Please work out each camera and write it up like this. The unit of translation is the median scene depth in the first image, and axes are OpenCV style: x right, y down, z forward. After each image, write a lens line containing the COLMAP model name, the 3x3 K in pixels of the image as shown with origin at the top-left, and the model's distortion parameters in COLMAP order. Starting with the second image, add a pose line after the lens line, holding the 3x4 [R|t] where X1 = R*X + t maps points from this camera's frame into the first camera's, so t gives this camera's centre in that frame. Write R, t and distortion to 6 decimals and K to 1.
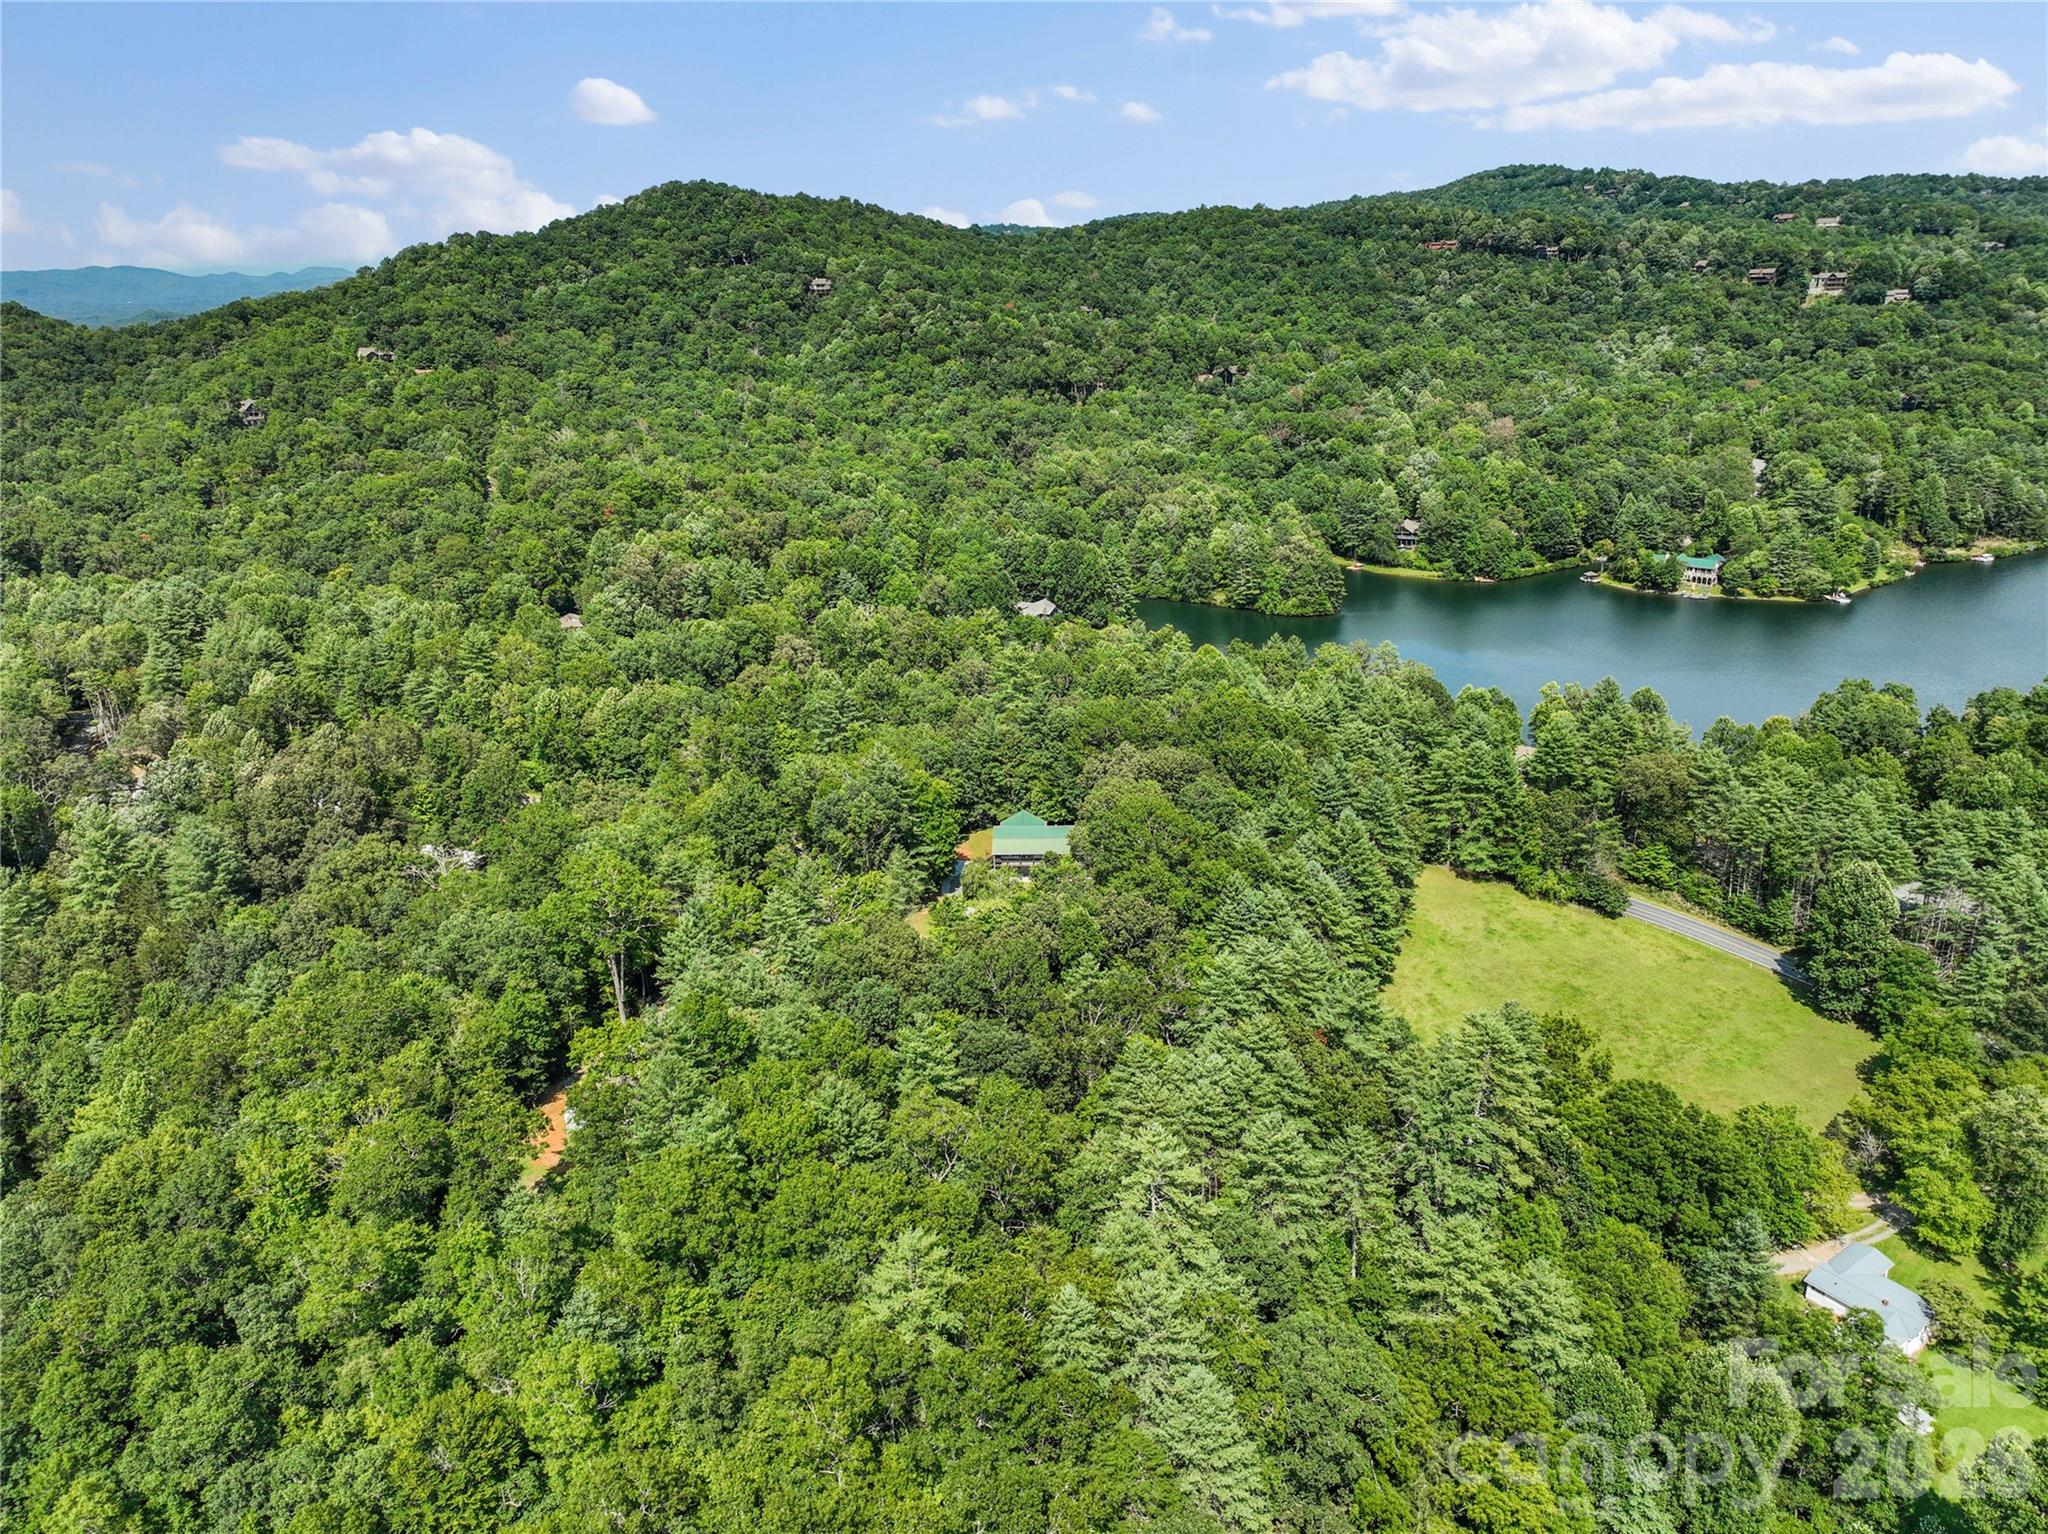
lens RADIAL K [[1419.6, 0, 1024.0], [0, 1419.6, 767.0], [0, 0, 1]] dist [-0.001039, 0.001343]
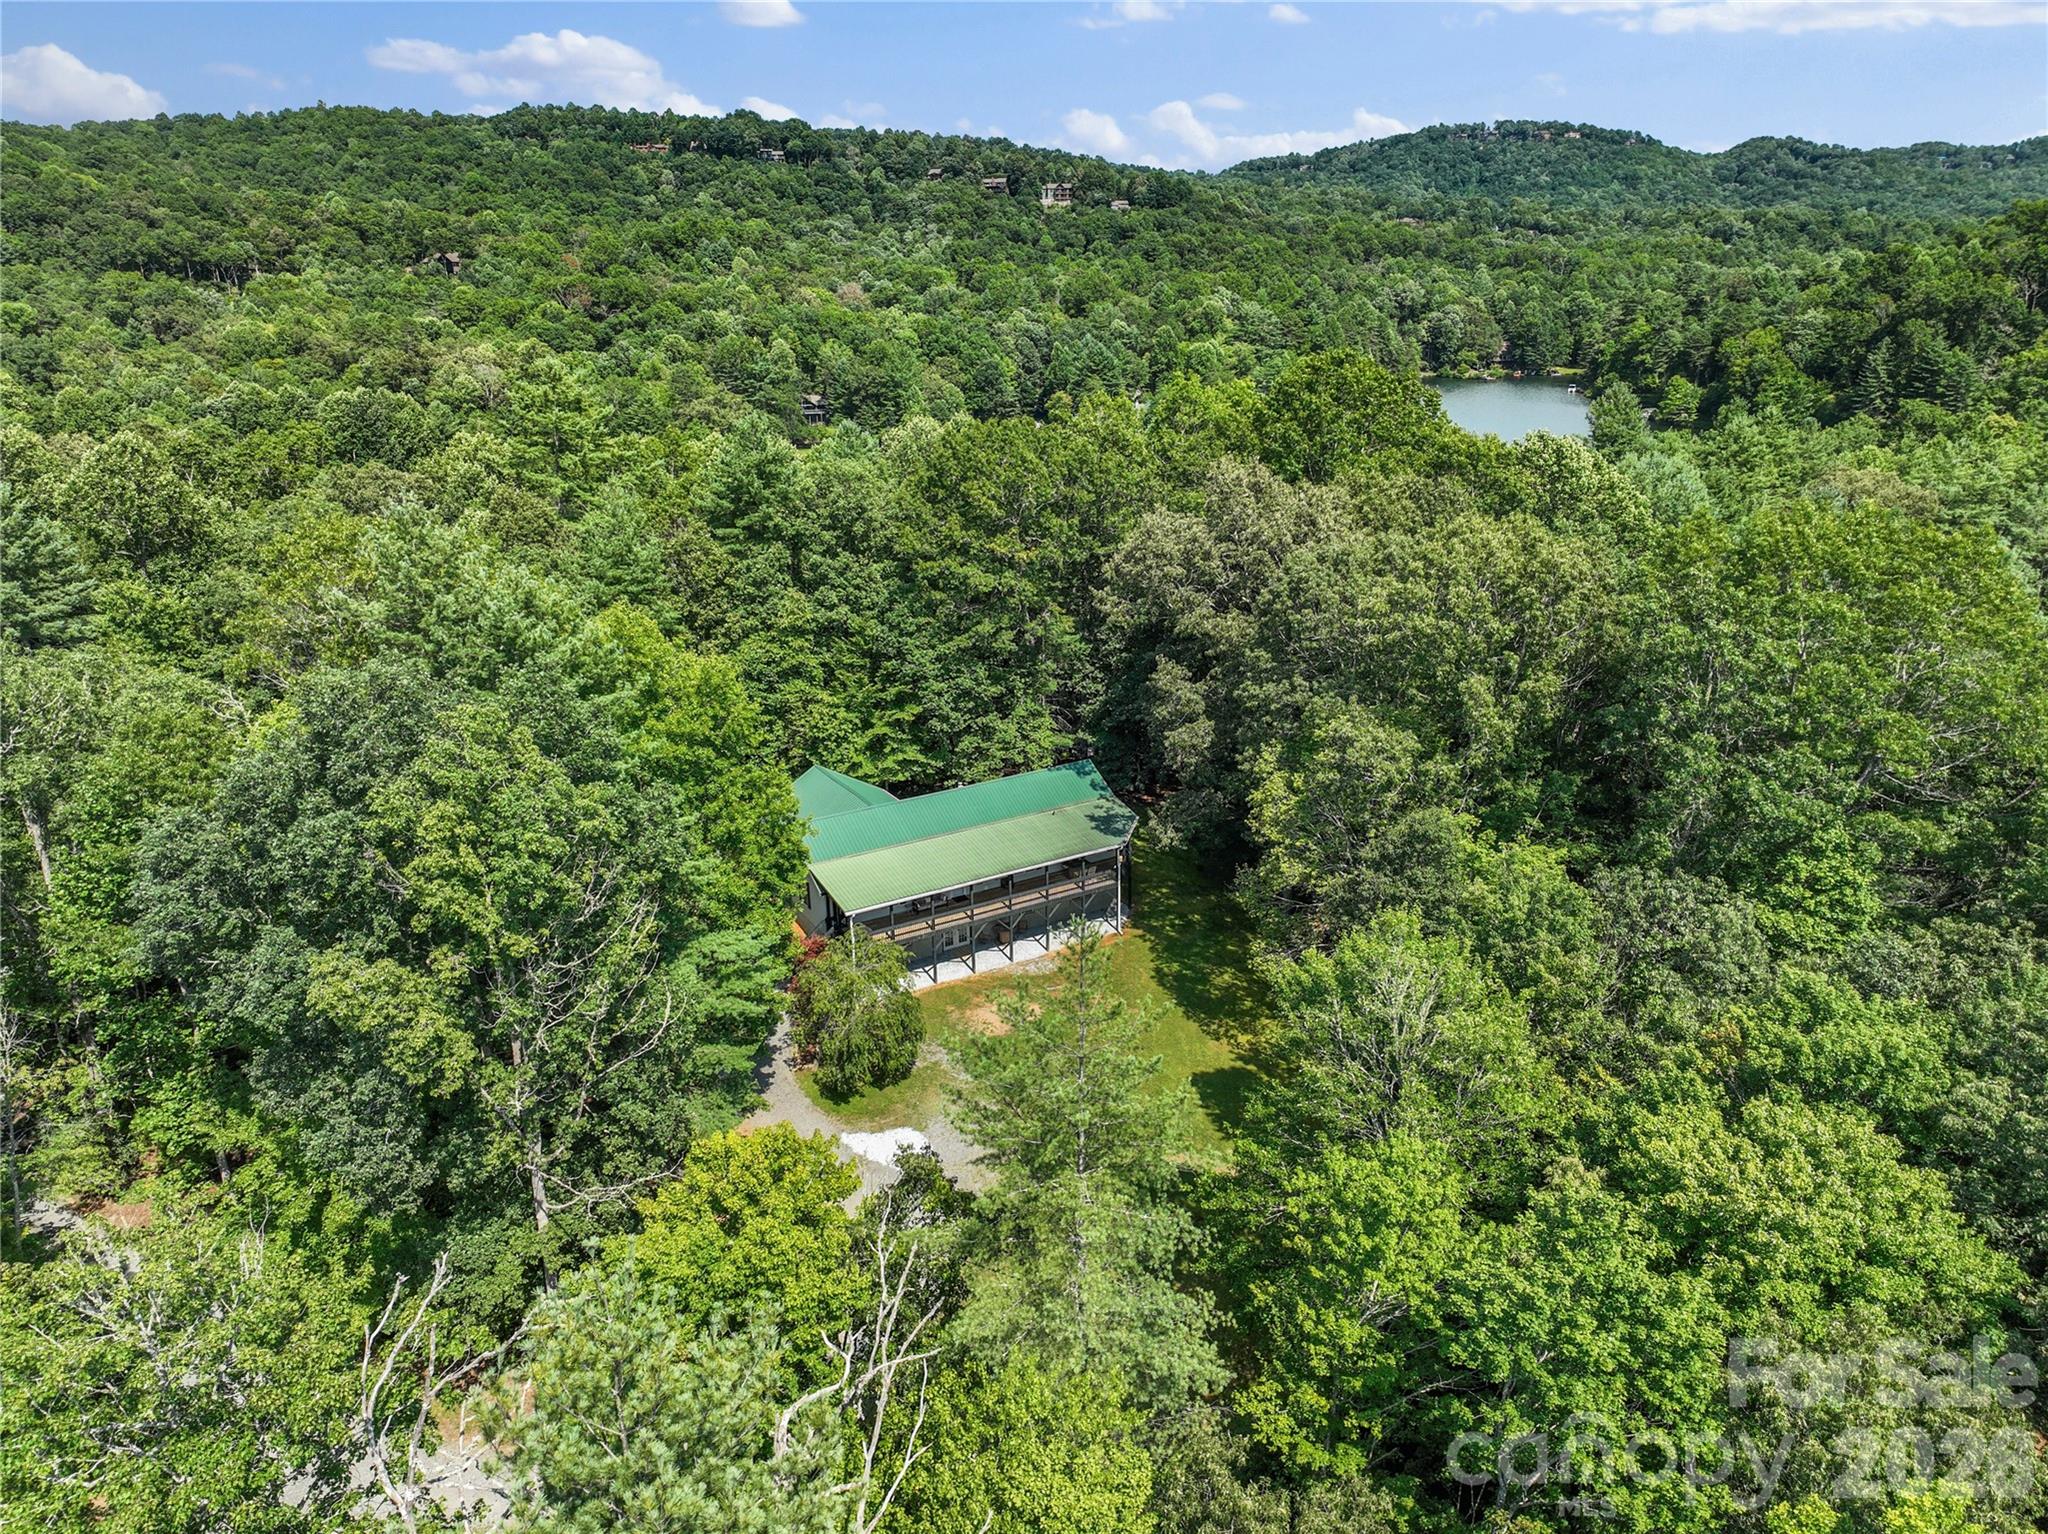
lens RADIAL K [[1419.6, 0, 1024.0], [0, 1419.6, 767.0], [0, 0, 1]] dist [-0.001039, 0.001343]
pose [[0.830408, -0.172365, 0.529823, -0.043735], [0.180673, 0.982863, 0.036575, 0.009020], [-0.527048, 0.065353, 0.847319, 0.231533]]
